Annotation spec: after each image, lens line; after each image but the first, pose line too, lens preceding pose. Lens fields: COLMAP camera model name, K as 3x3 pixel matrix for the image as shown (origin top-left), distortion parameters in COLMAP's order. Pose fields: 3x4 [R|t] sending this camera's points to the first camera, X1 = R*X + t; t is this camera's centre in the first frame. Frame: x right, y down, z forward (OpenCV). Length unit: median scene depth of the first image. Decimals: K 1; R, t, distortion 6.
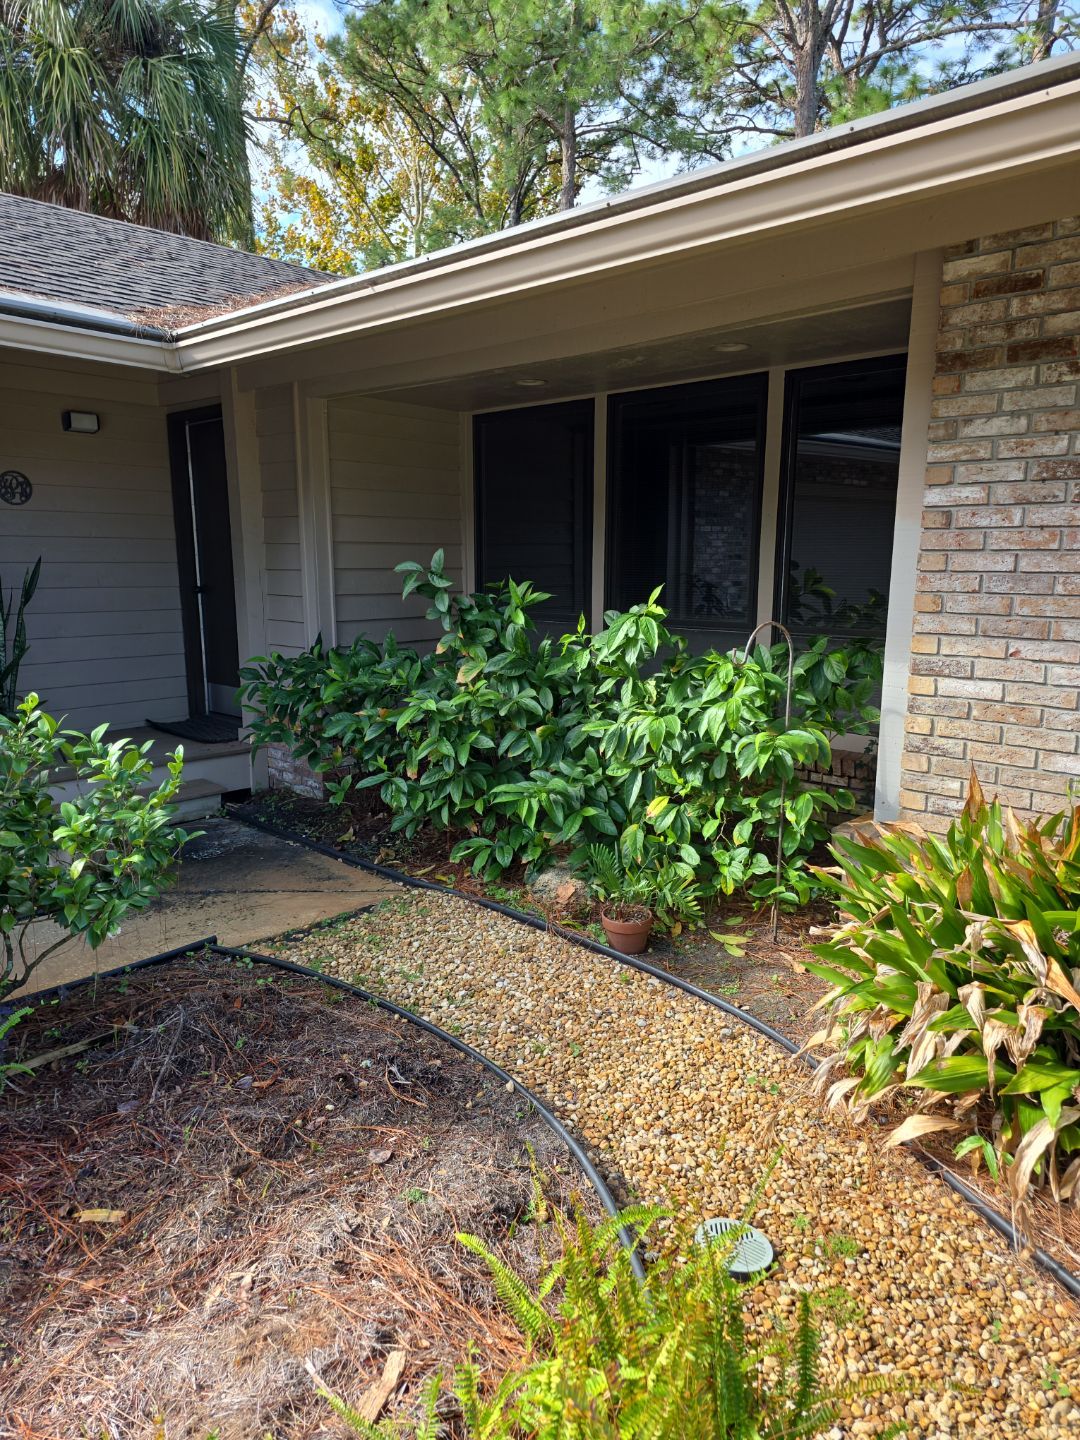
lens RADIAL K [[965.8, 0, 531.1], [0, 965.8, 715.4], [0, 0, 1]] dist [0.065730, -0.041035]
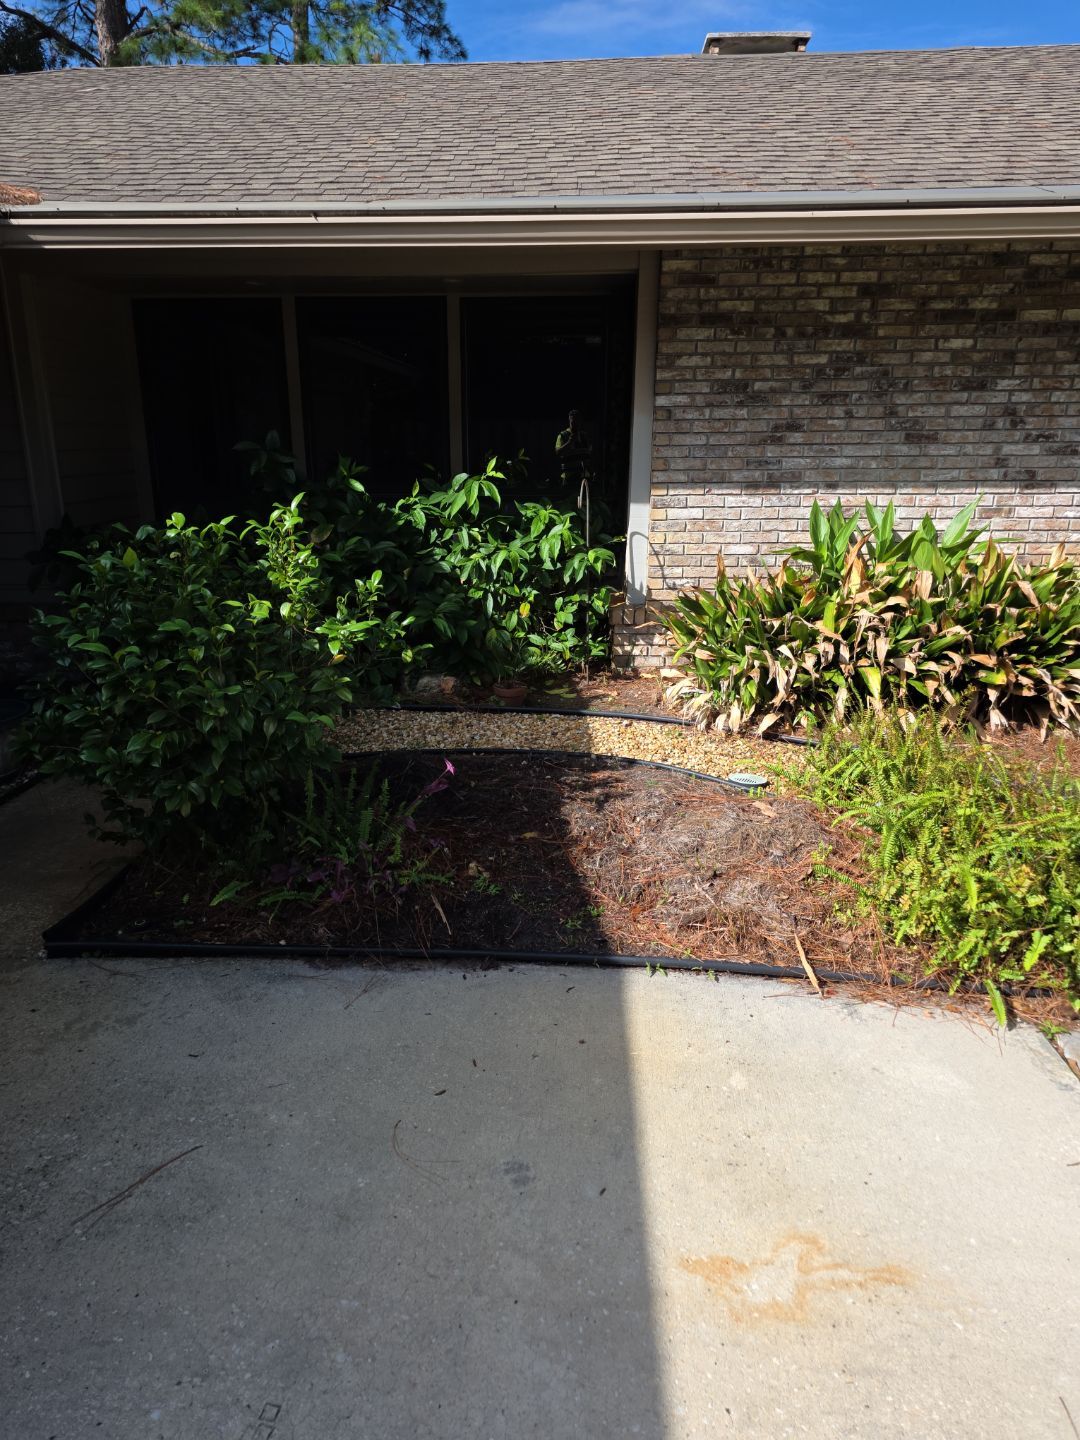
lens RADIAL K [[965.8, 0, 531.1], [0, 965.8, 715.4], [0, 0, 1]] dist [0.065730, -0.041035]
pose [[0.759270, -0.172569, 0.627478, -0.952405], [0.113392, 0.984533, 0.133558, 0.067884], [-0.640821, -0.030255, 0.767094, -0.184536]]
